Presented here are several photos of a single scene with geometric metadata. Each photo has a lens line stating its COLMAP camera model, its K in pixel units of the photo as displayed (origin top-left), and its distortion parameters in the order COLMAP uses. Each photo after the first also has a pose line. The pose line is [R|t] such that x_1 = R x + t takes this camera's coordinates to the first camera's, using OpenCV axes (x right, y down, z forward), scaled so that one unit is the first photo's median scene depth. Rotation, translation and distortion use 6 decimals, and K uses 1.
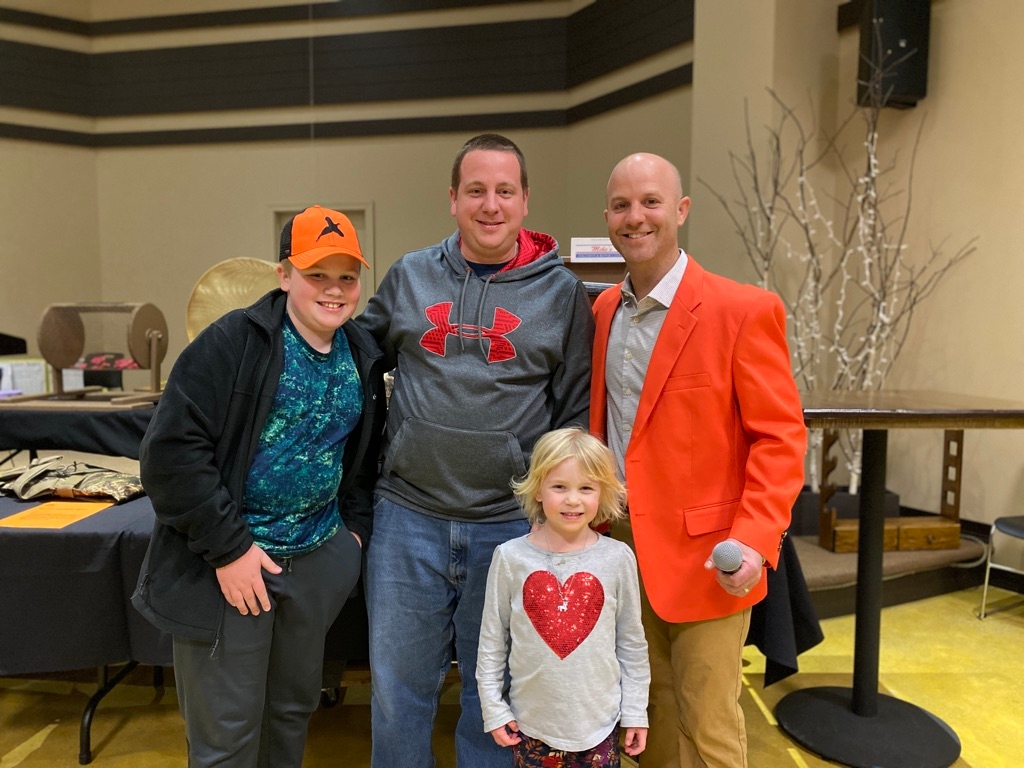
lens RADIAL K [[789.3, 0, 509.9], [0, 789.3, 386.0], [0, 0, 1]] dist [0.010600, 0.001614]
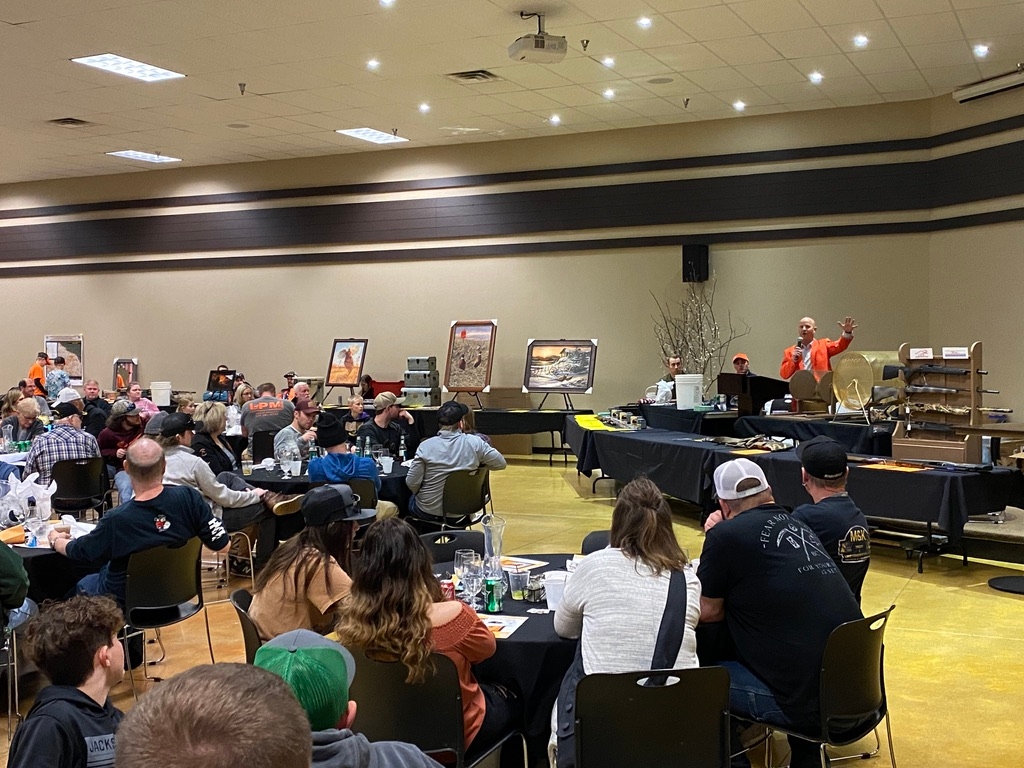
lens RADIAL K [[1186.9, 0, 512.7], [0, 1186.9, 388.3], [0, 0, 1]] dist [0.171082, -0.515731]
pose [[0.531334, 0.022059, -0.846875, 1.800849], [-0.052576, 0.998593, -0.006976, 0.005618], [0.845529, 0.048232, 0.531746, -1.389415]]
